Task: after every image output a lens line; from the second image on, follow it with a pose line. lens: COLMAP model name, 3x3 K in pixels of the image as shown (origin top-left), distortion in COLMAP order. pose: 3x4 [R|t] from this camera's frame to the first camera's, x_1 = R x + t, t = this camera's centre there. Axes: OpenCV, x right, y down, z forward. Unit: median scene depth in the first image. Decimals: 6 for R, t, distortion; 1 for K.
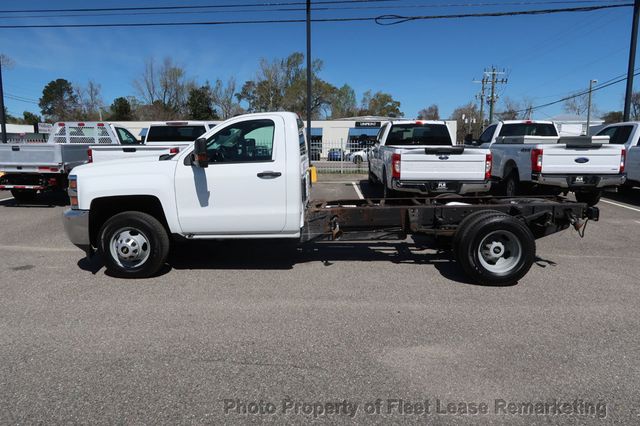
lens RADIAL K [[442.9, 0, 318.9], [0, 442.9, 215.4], [0, 0, 1]] dist [-0.030908, 0.014106]
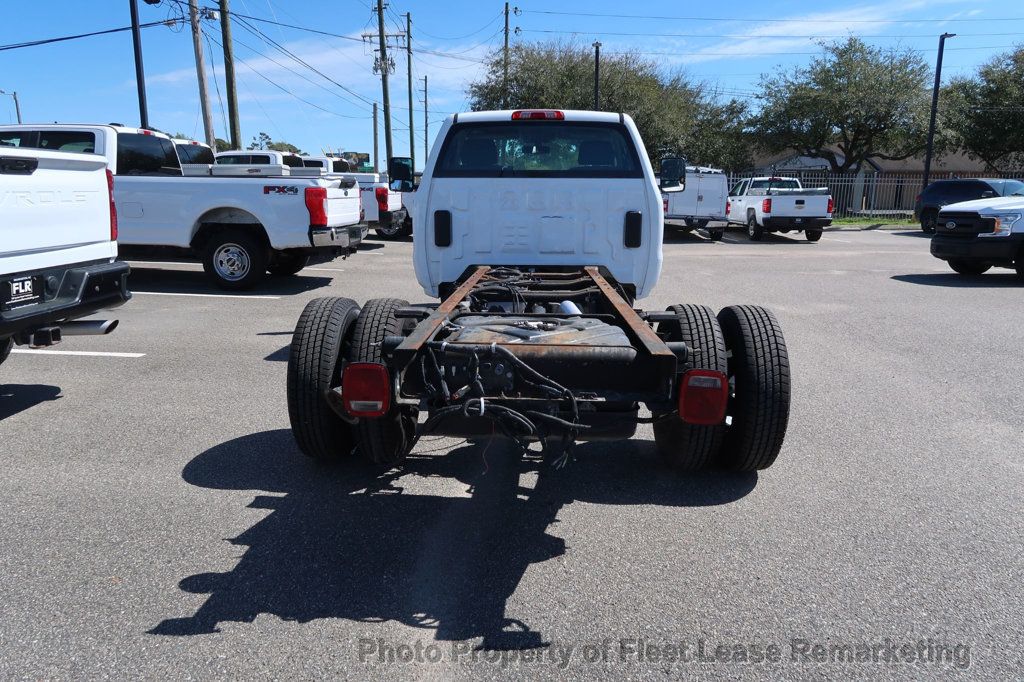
lens RADIAL K [[708.6, 0, 511.9], [0, 708.6, 344.8], [0, 0, 1]] dist [-0.030908, 0.014106]
pose [[-0.001467, -0.211301, 0.977420, -0.495007], [0.153683, 0.965762, 0.209011, -0.053117], [-0.988119, 0.150519, 0.031057, 0.426570]]
